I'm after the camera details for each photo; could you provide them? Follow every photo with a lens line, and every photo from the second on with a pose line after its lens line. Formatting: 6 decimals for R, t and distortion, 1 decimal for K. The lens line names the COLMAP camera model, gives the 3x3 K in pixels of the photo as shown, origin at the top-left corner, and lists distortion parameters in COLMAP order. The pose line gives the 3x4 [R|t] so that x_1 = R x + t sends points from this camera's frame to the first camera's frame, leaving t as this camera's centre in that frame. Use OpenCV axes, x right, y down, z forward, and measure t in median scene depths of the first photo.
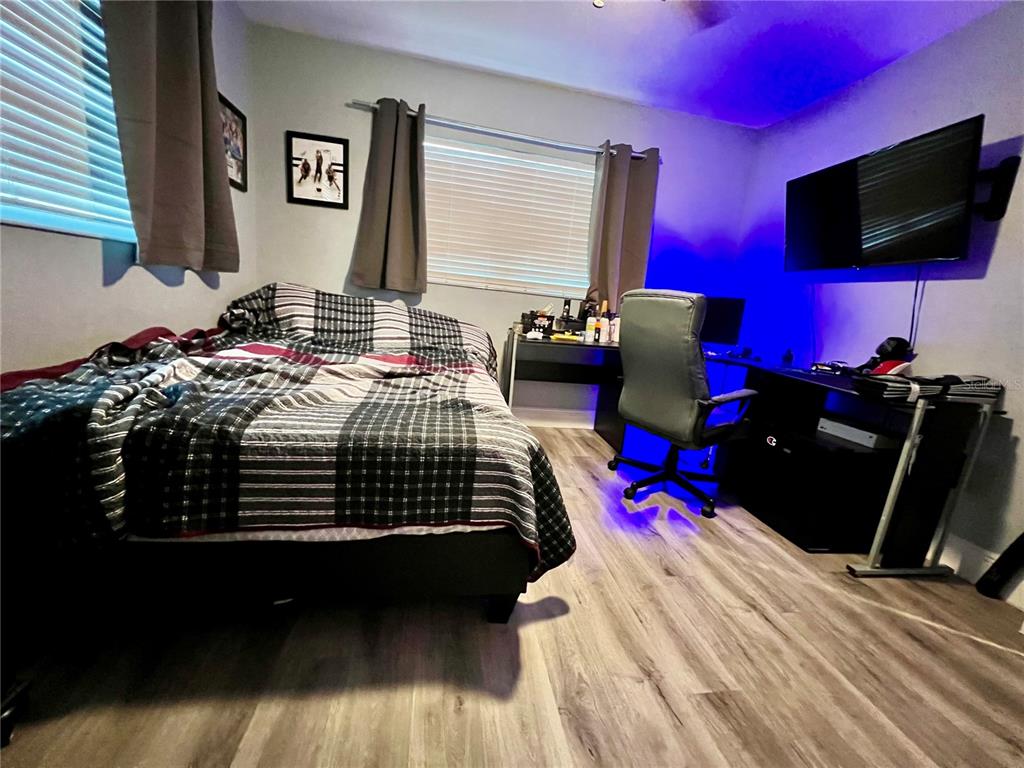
lens RADIAL K [[406.8, 0, 512.0], [0, 406.8, 384.0], [0, 0, 1]] dist [-0.001555, 0.000216]
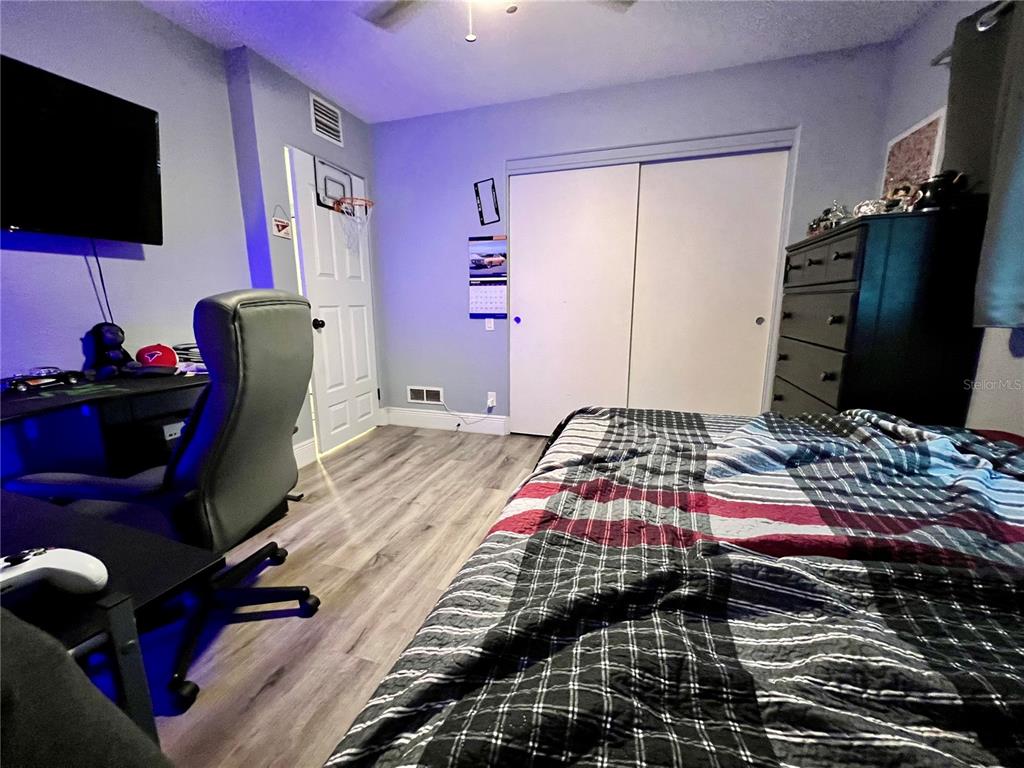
lens RADIAL K [[406.8, 0, 512.0], [0, 406.8, 384.0], [0, 0, 1]] dist [-0.001555, 0.000216]
pose [[-0.881895, -0.181425, 0.435139, -0.235095], [0.015952, 0.910977, 0.412148, -0.347142], [-0.471176, 0.370412, -0.800492, 1.362754]]
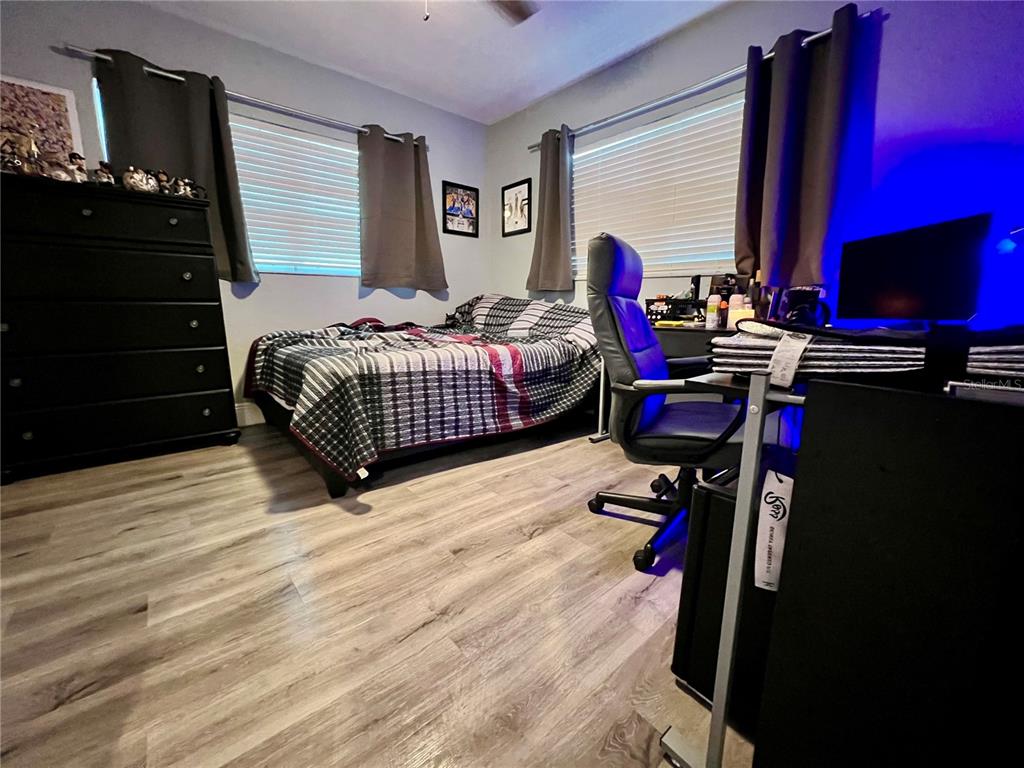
lens RADIAL K [[406.8, 0, 512.0], [0, 406.8, 384.0], [0, 0, 1]] dist [-0.001555, 0.000216]
pose [[0.514877, 0.074742, -0.854000, 0.951078], [-0.135619, 0.990749, 0.004946, 0.061600], [0.846469, 0.113272, 0.520250, 0.474060]]
